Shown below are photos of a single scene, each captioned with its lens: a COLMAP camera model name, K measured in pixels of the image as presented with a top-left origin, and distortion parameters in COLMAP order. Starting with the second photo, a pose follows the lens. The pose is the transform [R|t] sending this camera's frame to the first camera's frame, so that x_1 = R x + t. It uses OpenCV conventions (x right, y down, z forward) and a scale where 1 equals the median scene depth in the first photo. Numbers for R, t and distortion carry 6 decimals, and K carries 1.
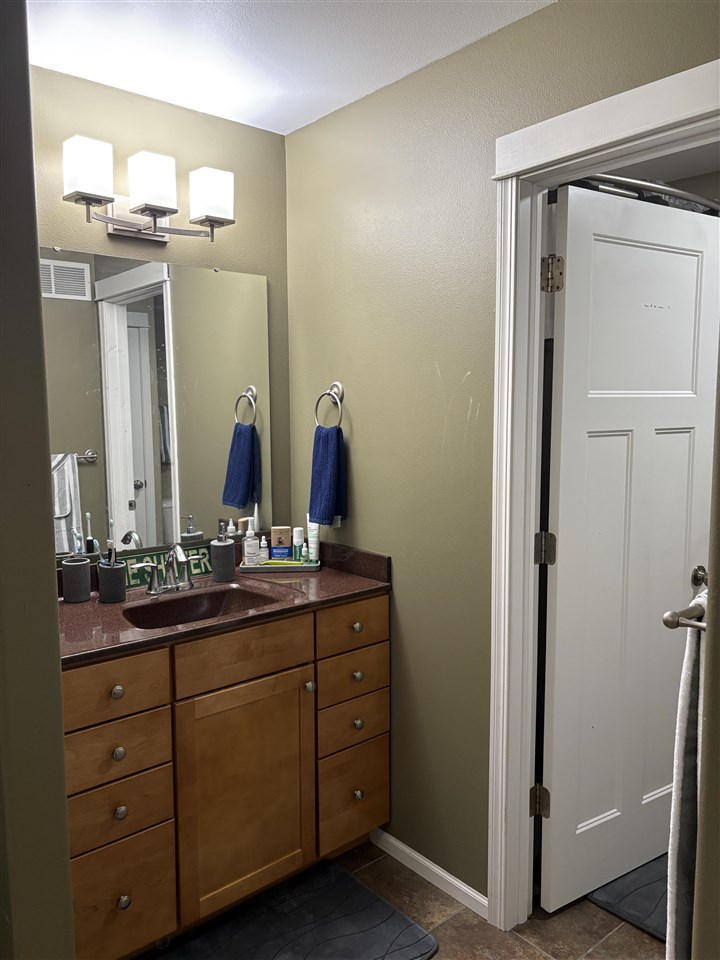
lens RADIAL K [[728.4, 0, 358.4], [0, 728.4, 482.9], [0, 0, 1]] dist [0.057465, -0.058906]
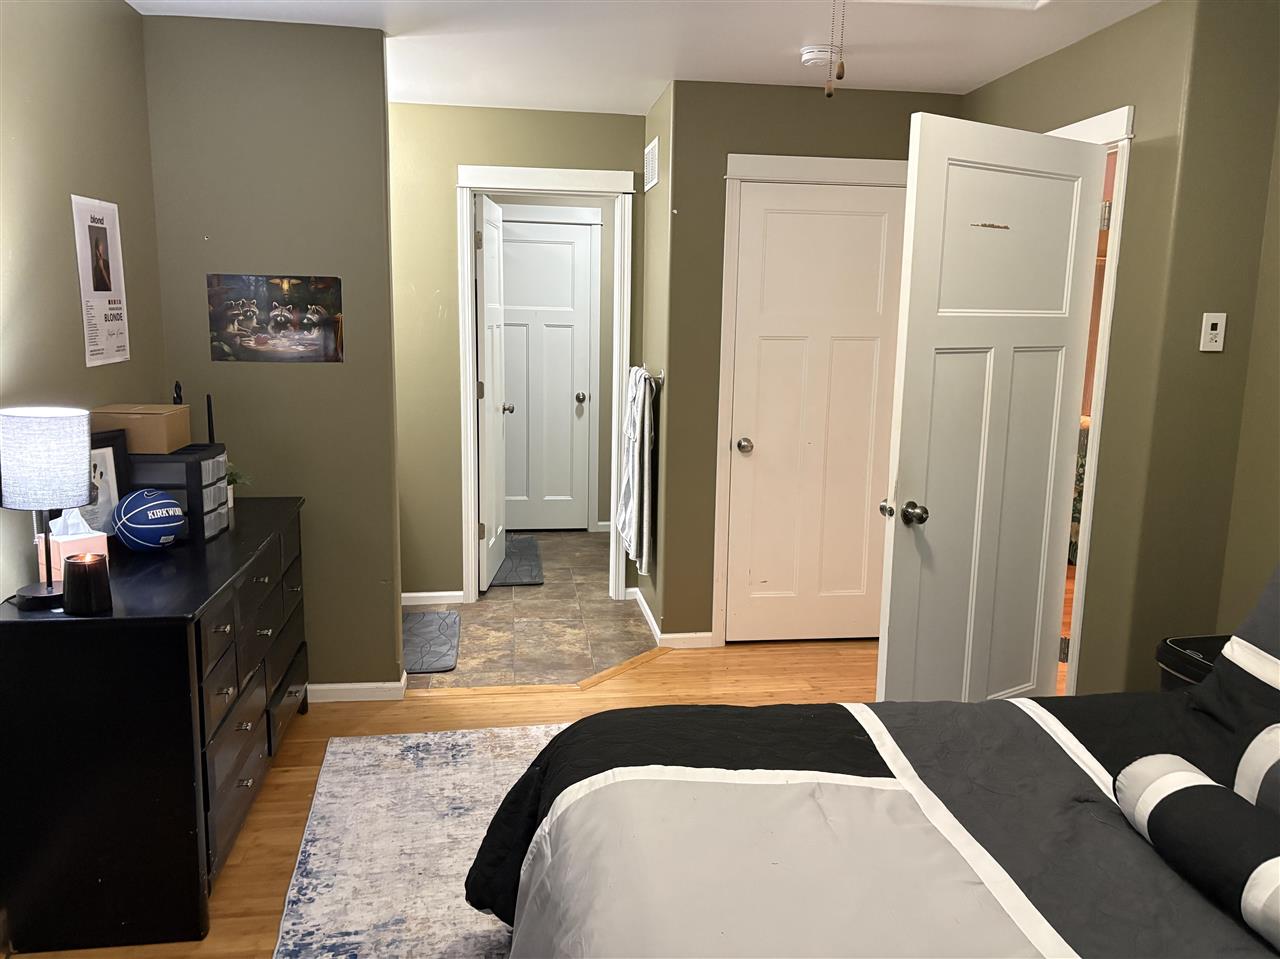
lens RADIAL K [[971.1, 0, 640.2], [0, 971.1, 478.9], [0, 0, 1]] dist [0.057465, -0.058906]
pose [[0.512567, -0.123982, 0.849649, -1.652653], [0.070250, 0.992258, 0.102411, 0.088859], [-0.855769, 0.007196, 0.517309, -0.615594]]
